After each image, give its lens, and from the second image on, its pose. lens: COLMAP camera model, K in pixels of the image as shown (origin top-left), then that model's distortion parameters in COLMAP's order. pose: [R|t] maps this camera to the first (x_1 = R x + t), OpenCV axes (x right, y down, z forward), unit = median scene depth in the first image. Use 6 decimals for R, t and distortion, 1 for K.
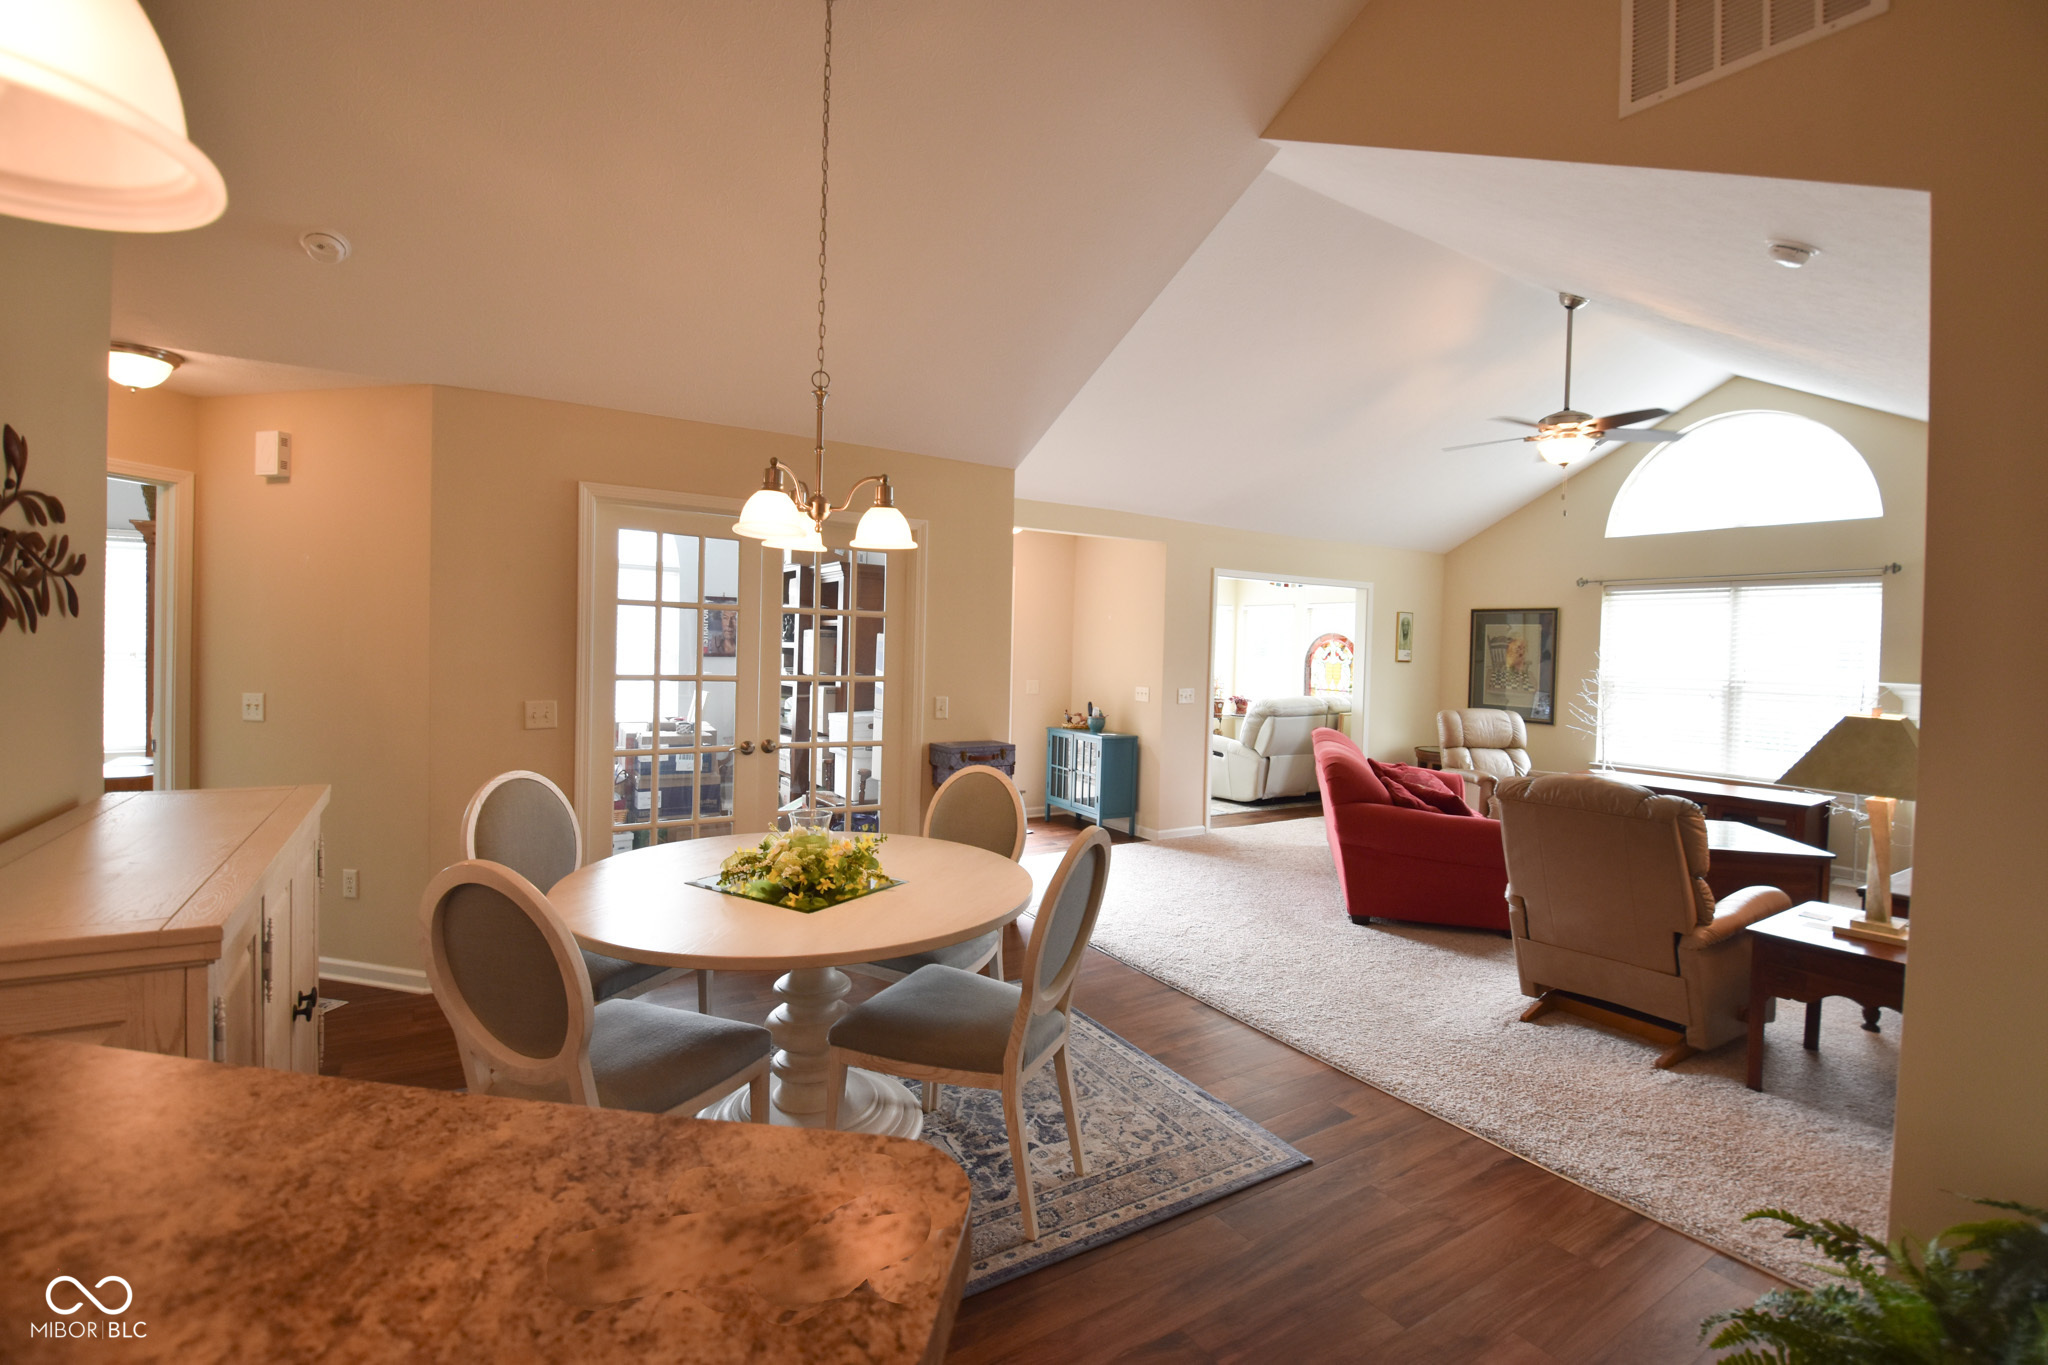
lens RADIAL K [[921.7, 0, 1023.5], [0, 921.7, 676.7], [0, 0, 1]] dist [-0.021027, -0.000513]
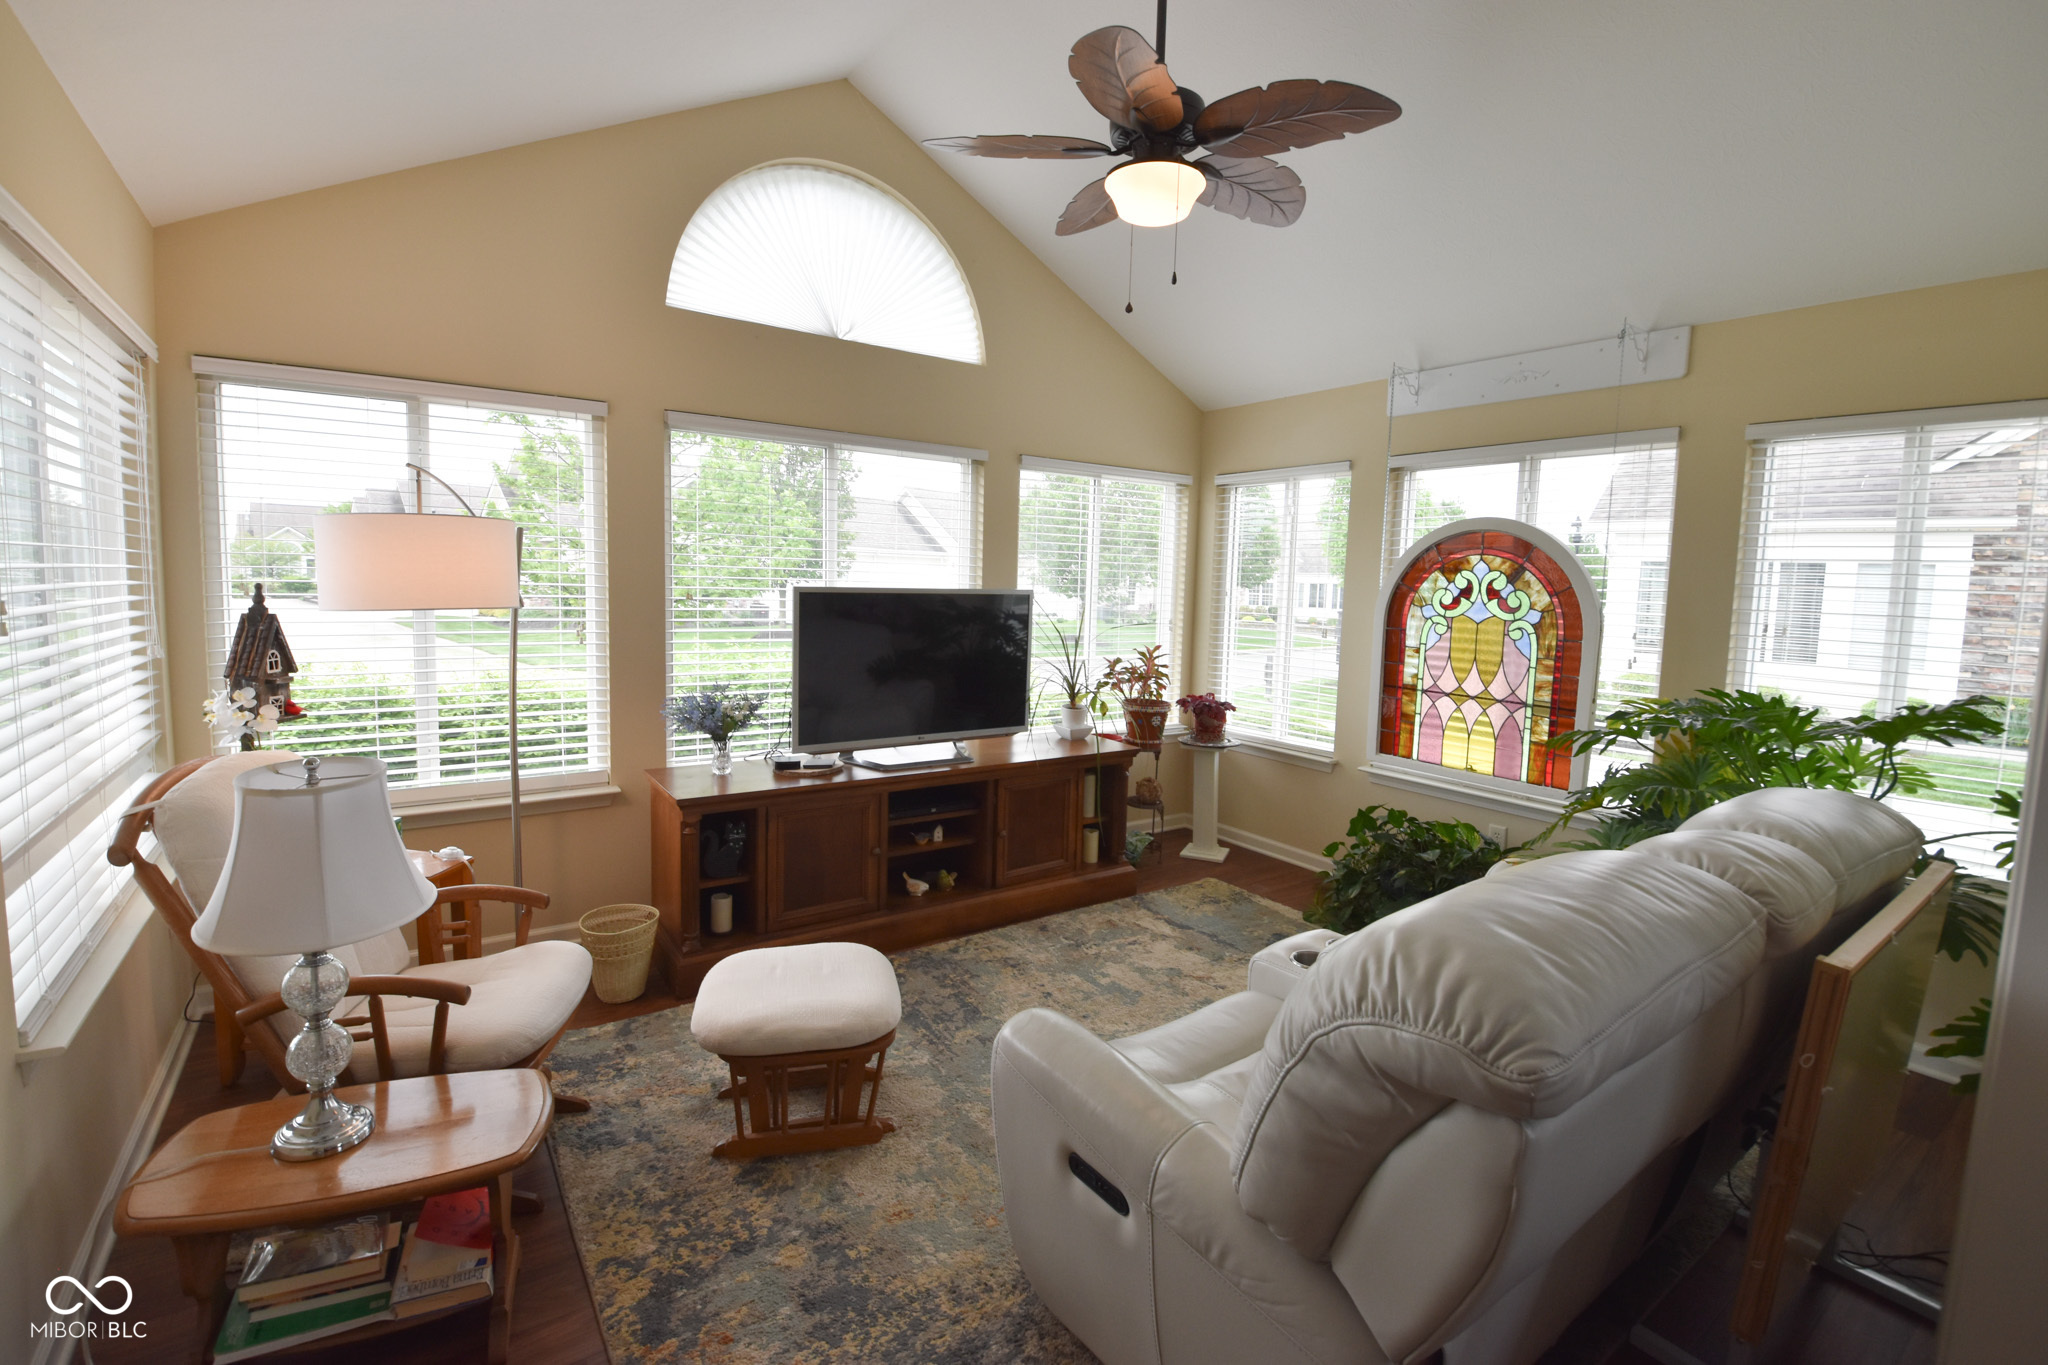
lens RADIAL K [[921.7, 0, 1022.1], [0, 921.7, 678.1], [0, 0, 1]] dist [-0.021027, -0.000513]
pose [[0.998892, -0.001063, 0.047045, 0.076633], [-0.002754, 0.996711, 0.080990, -0.010374], [-0.046976, -0.081030, 0.995604, 0.339813]]
